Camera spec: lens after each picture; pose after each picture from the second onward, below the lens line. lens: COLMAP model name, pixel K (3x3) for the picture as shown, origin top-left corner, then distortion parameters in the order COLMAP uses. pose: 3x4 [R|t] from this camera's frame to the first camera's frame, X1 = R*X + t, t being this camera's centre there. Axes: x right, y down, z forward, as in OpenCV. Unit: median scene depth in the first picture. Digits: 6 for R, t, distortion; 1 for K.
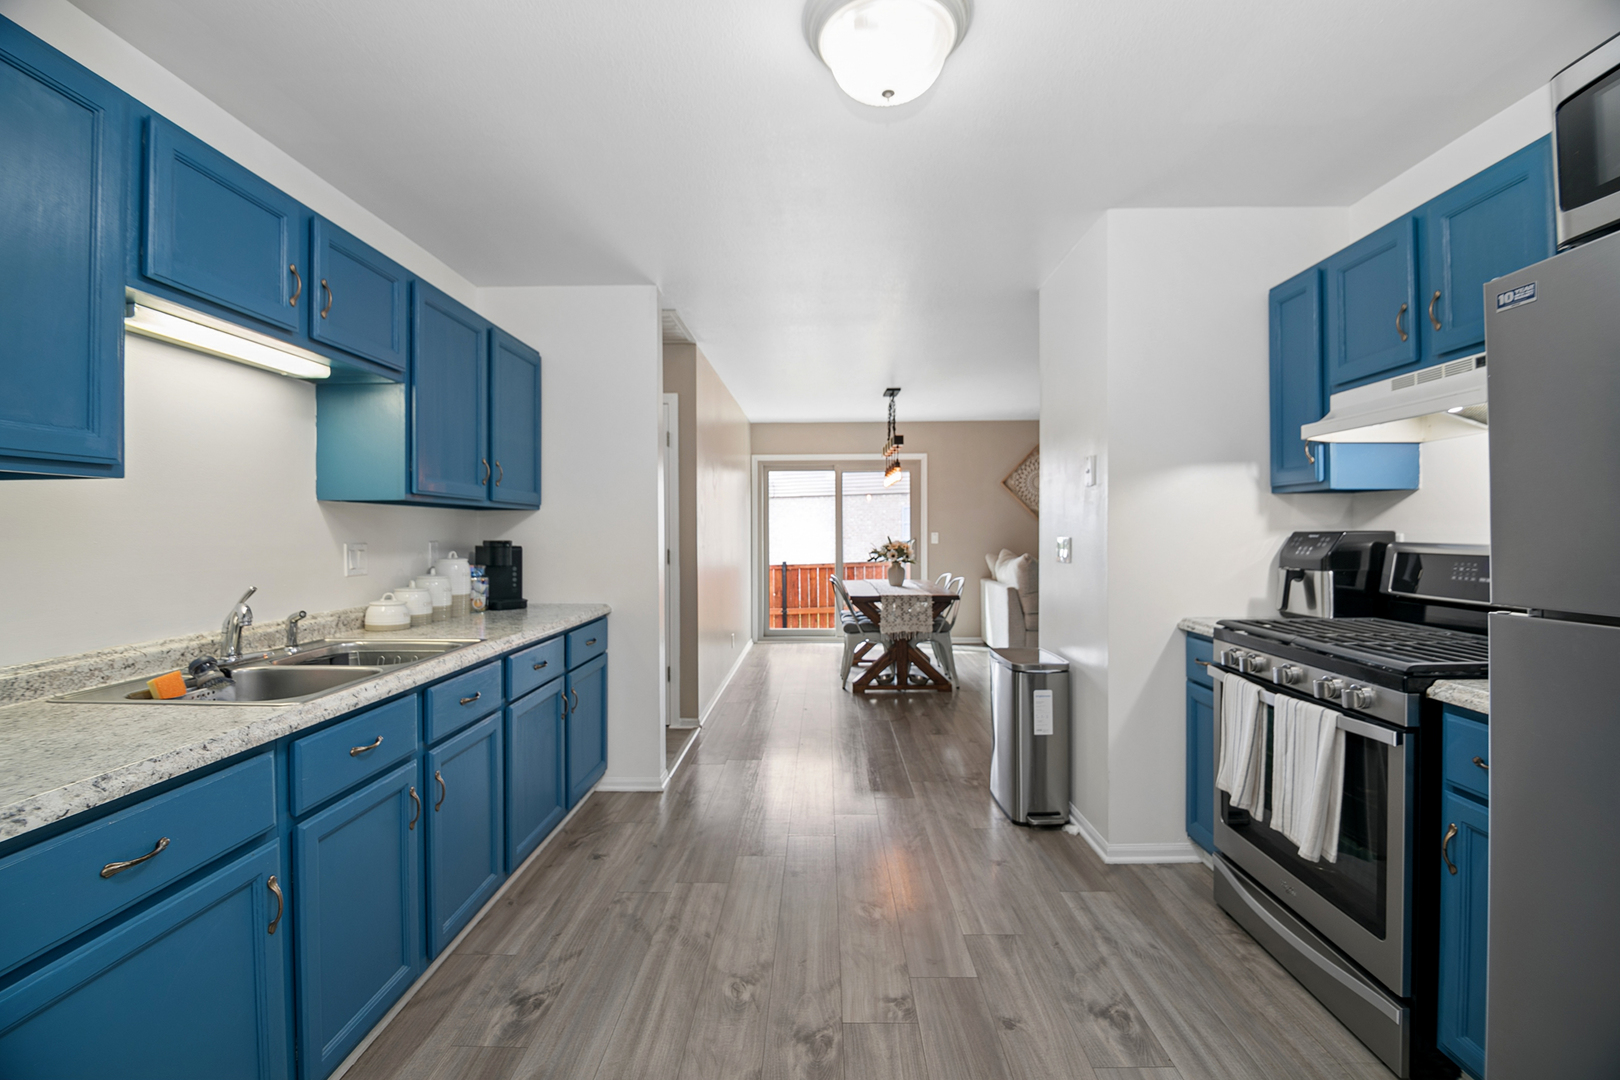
lens RADIAL K [[714.5, 0, 795.1], [0, 714.5, 530.8], [0, 0, 1]] dist [-0.016336, -0.002912]
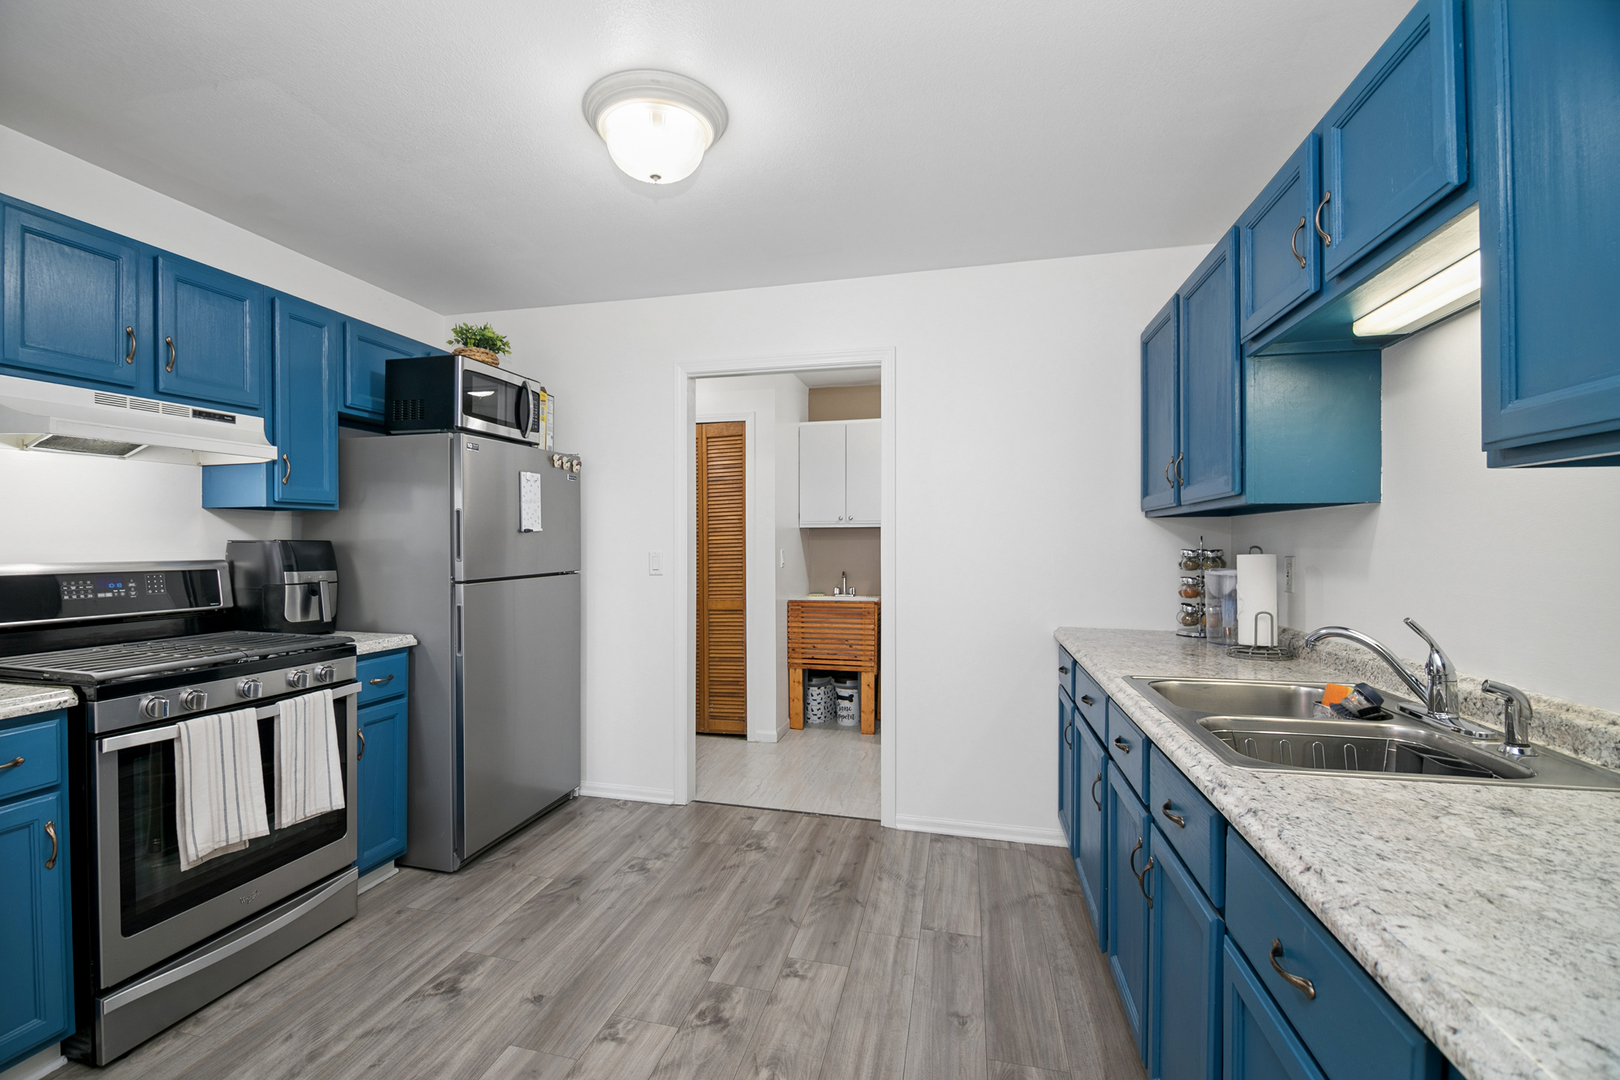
lens RADIAL K [[714.5, 0, 802.9], [0, 714.5, 541.1], [0, 0, 1]] dist [-0.016336, -0.002912]
pose [[-0.984632, 0.005654, 0.174549, -0.288537], [0.005987, 0.999981, 0.001386, -0.009023], [-0.174538, 0.002409, -0.984648, 1.952041]]
